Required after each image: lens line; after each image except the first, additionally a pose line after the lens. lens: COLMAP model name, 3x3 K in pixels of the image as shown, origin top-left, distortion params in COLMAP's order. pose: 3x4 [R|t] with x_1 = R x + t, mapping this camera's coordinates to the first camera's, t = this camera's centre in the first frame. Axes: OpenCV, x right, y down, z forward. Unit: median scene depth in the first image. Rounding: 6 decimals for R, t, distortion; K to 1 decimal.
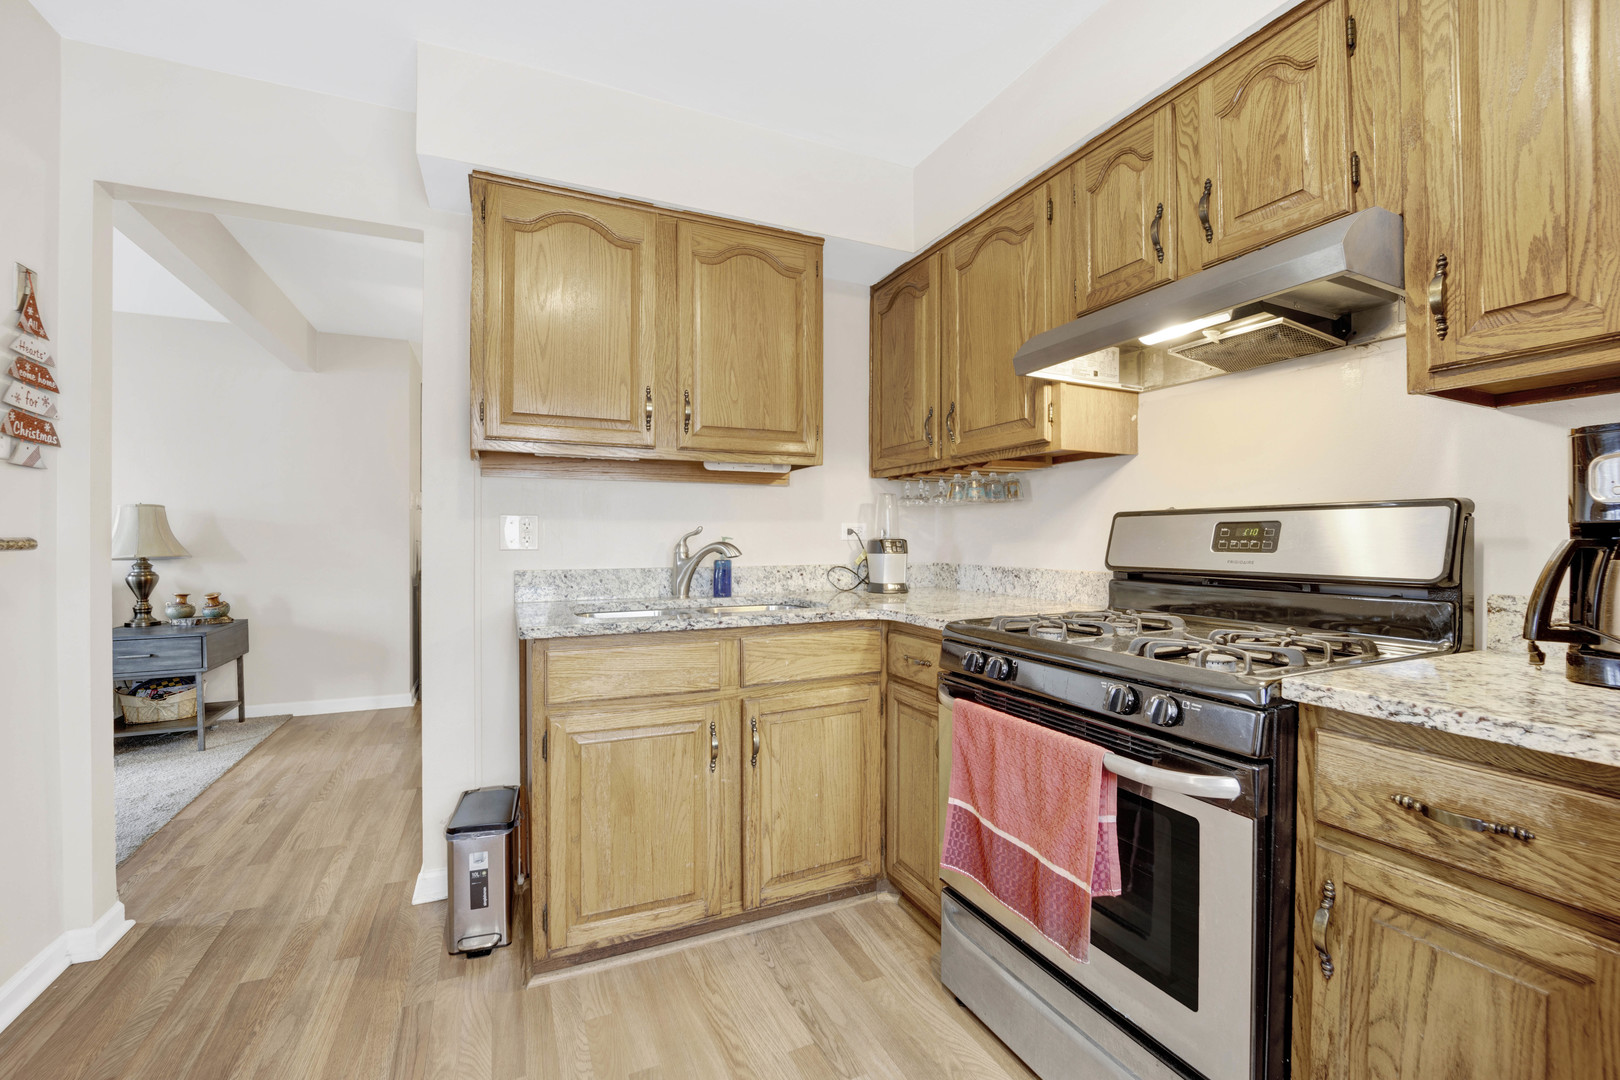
lens RADIAL K [[669.5, 0, 799.8], [0, 669.5, 543.7], [0, 0, 1]] dist [-0.024111, 0.002639]
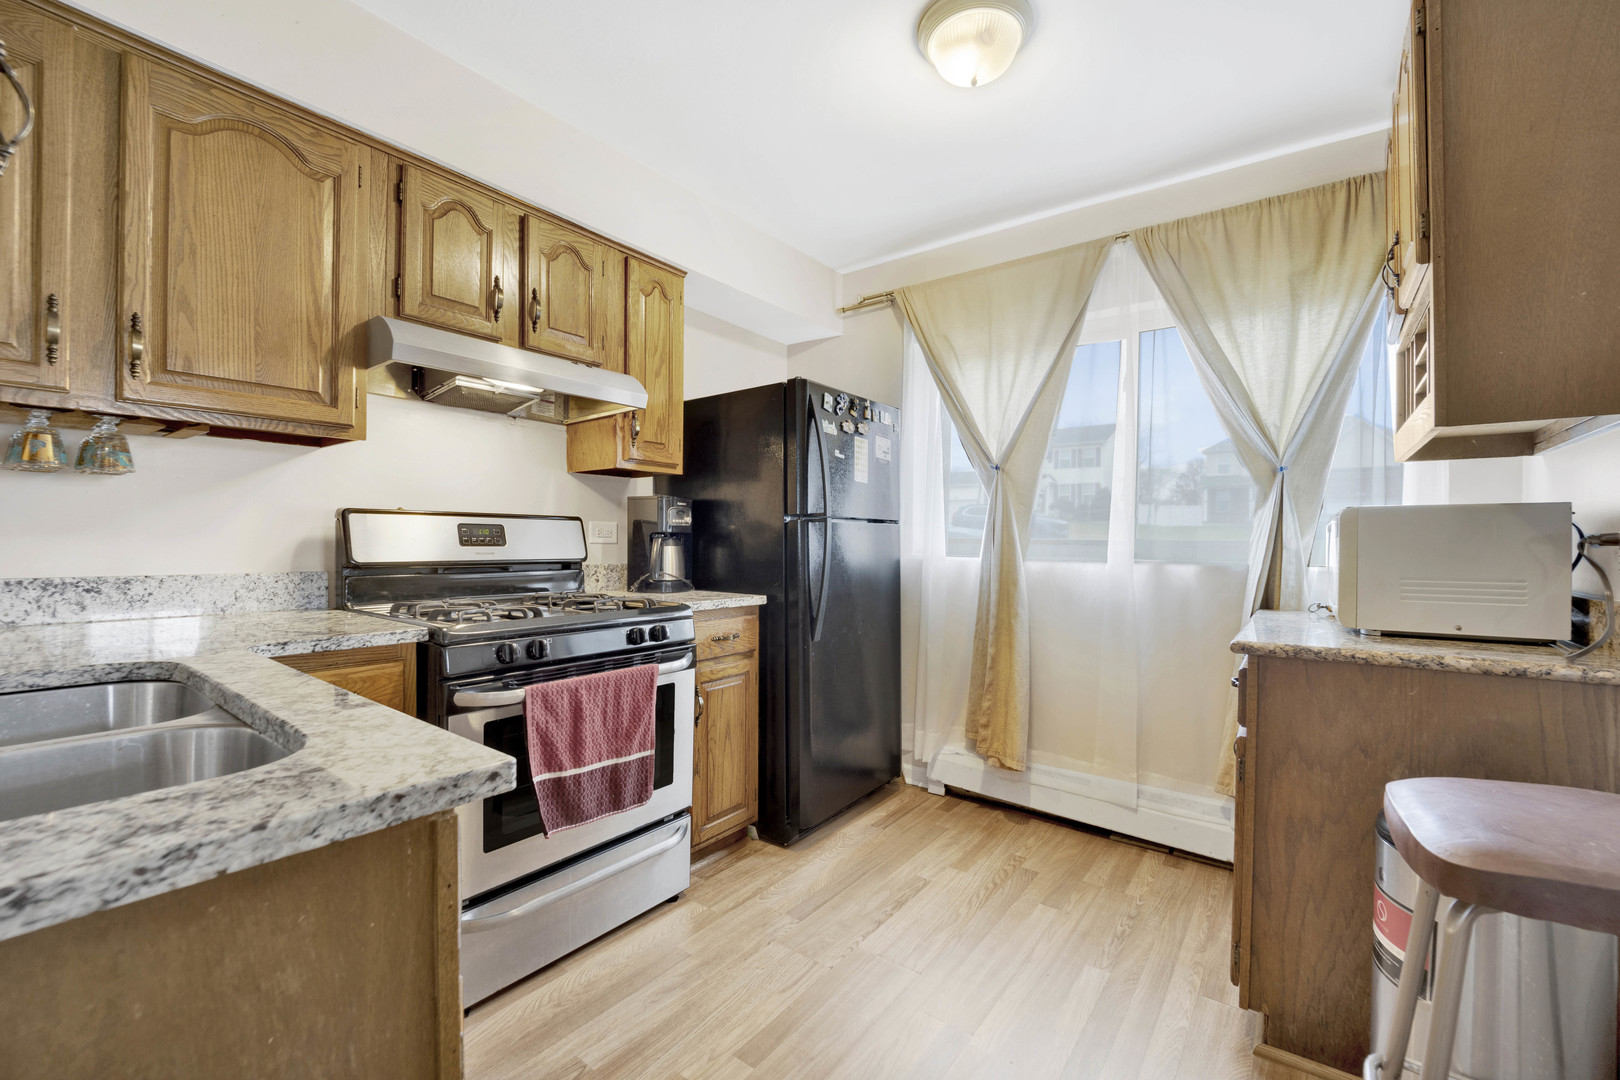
lens RADIAL K [[669.5, 0, 808.2], [0, 669.5, 551.6], [0, 0, 1]] dist [-0.024111, 0.002639]
pose [[-0.491173, -0.016954, 0.870897, -0.882019], [-0.003029, 0.999838, 0.017756, -0.003082], [-0.871057, 0.006084, -0.491145, 1.100013]]
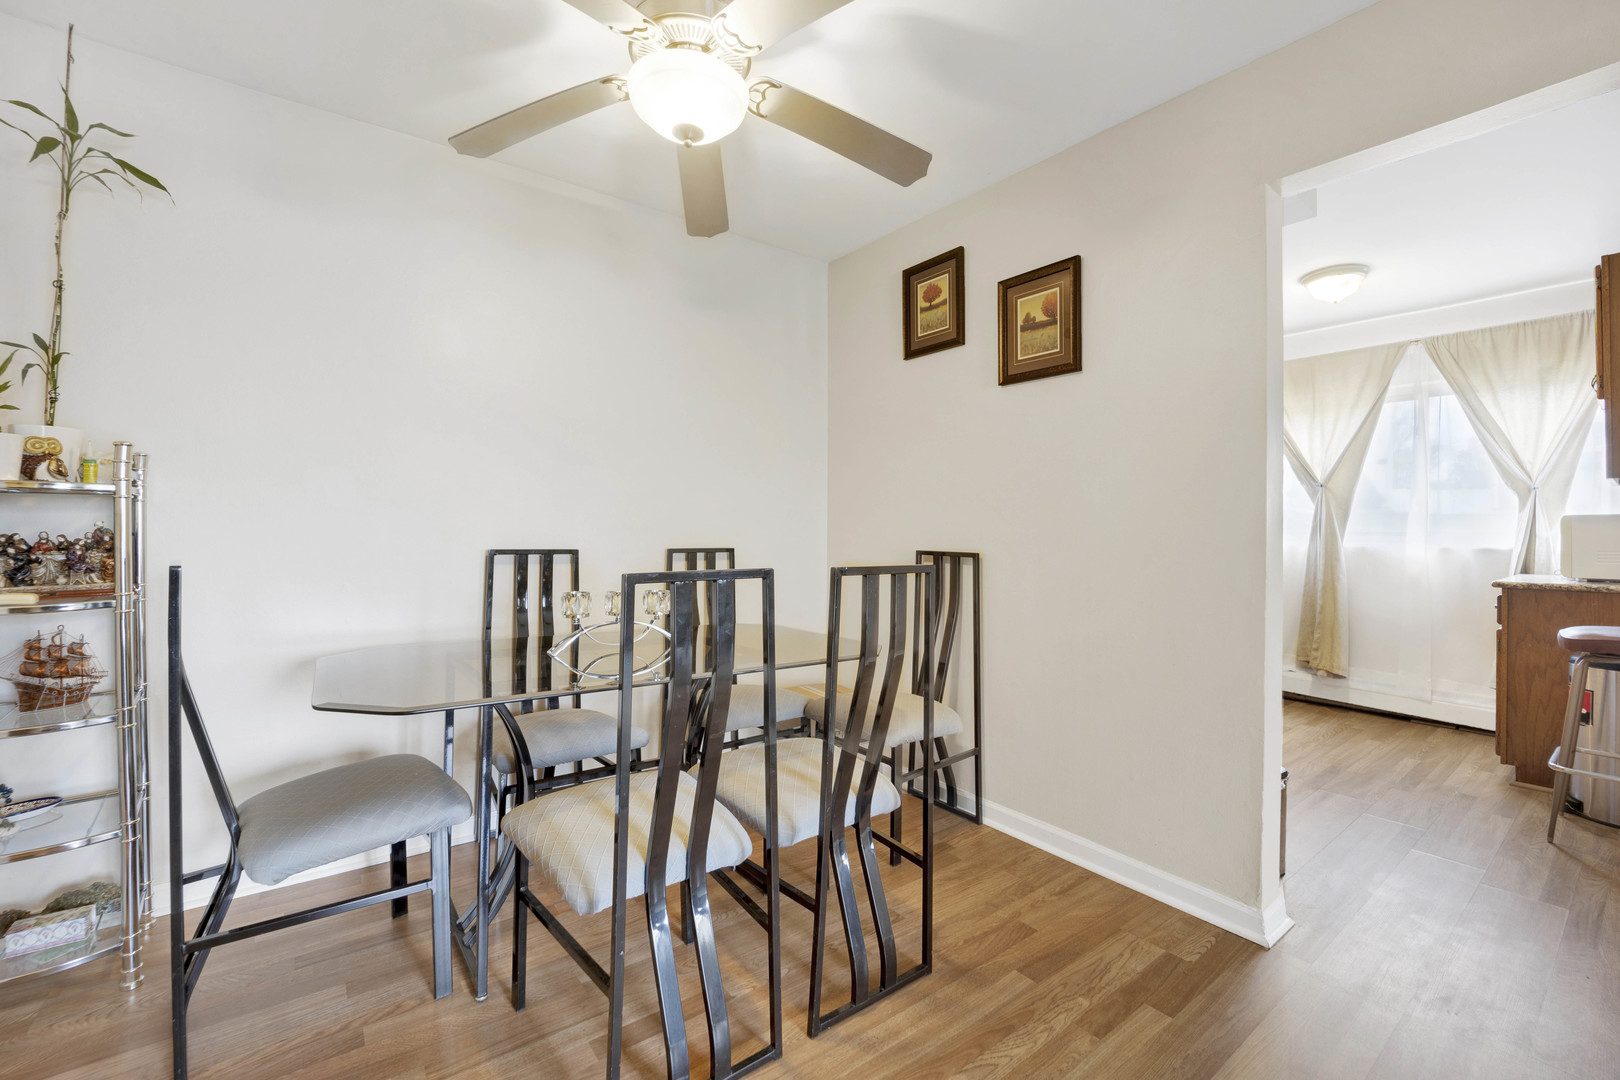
lens RADIAL K [[669.5, 0, 814.4], [0, 669.5, 531.1], [0, 0, 1]] dist [-0.024111, 0.002639]
pose [[-0.243168, -0.000264, 0.969984, -1.741386], [-0.000488, 1.000000, 0.000150, -0.007375], [-0.969984, -0.000437, -0.243168, 2.516164]]
